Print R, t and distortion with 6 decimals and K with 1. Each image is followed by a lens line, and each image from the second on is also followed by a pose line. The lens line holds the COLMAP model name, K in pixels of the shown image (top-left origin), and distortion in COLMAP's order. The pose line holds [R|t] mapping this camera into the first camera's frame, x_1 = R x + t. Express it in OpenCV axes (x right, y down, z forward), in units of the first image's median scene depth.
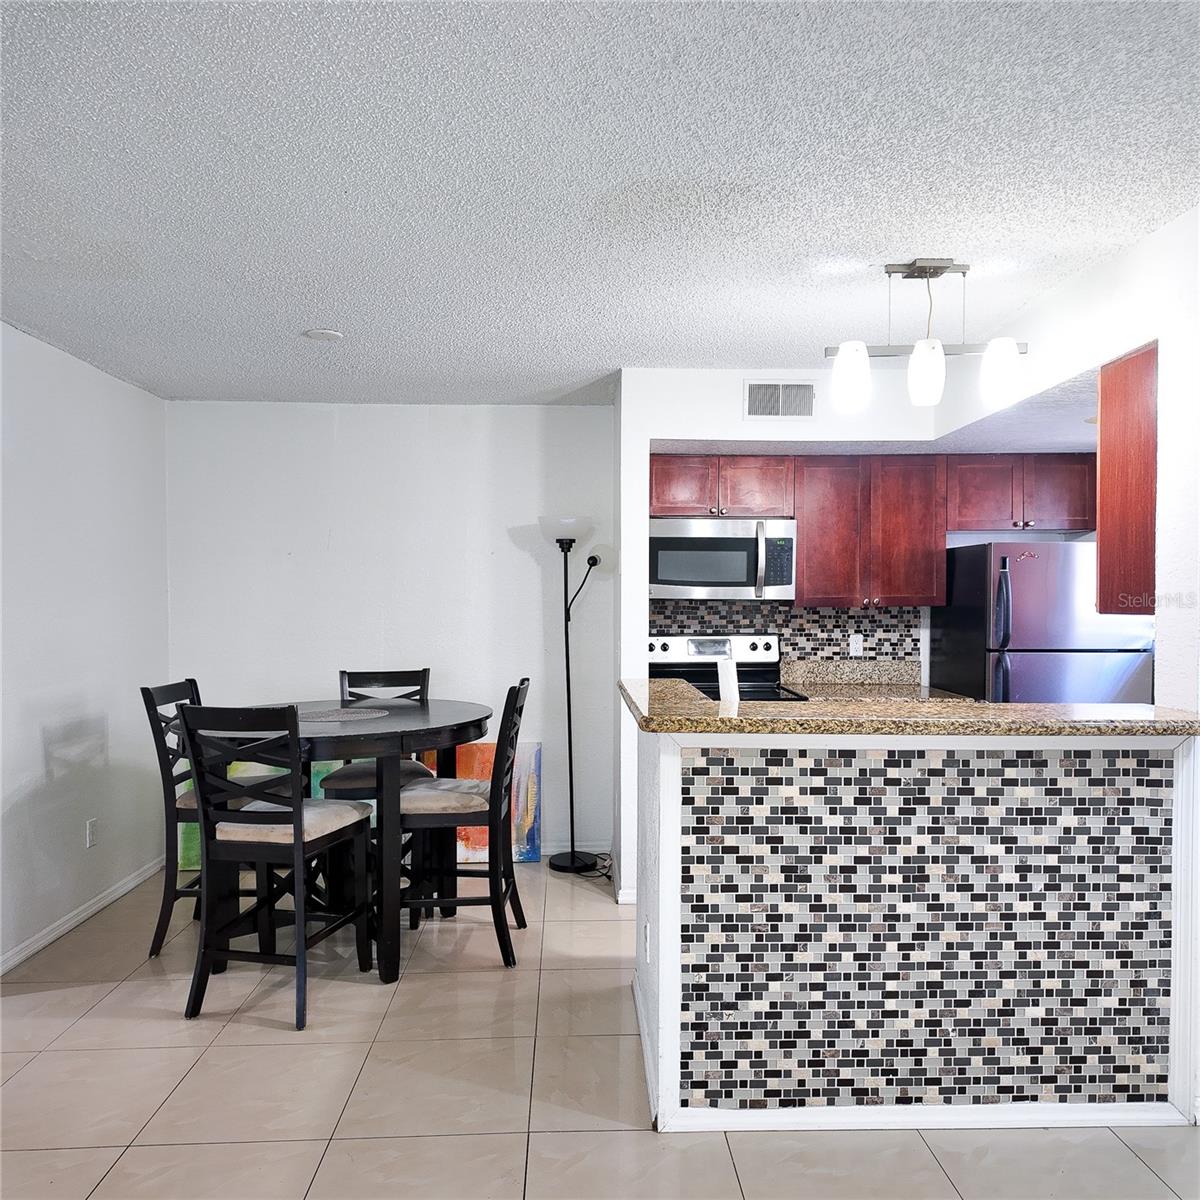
lens RADIAL K [[883.2, 0, 600.8], [0, 883.2, 610.4], [0, 0, 1]] dist [0.101270, -0.122171]
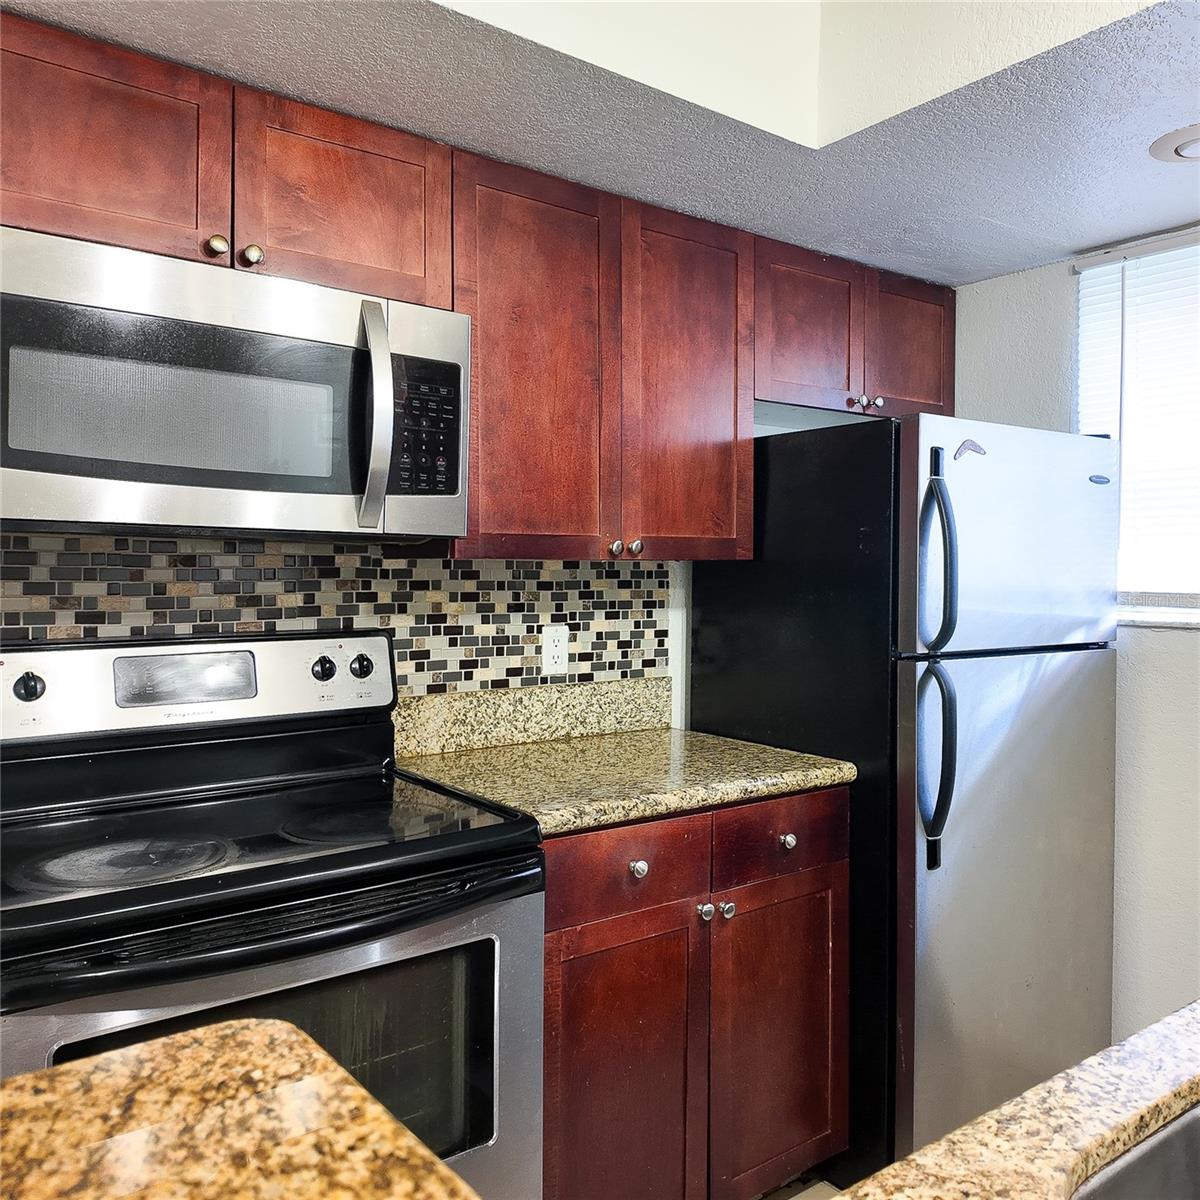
lens RADIAL K [[1040.2, 0, 707.7], [0, 1040.2, 570.2], [0, 0, 1]] dist [0.122976, -0.171952]
pose [[0.786865, 0.004833, 0.617106, 0.029728], [0.004224, 0.999904, -0.013217, 0.007078], [-0.617111, 0.013007, 0.786769, 0.551492]]
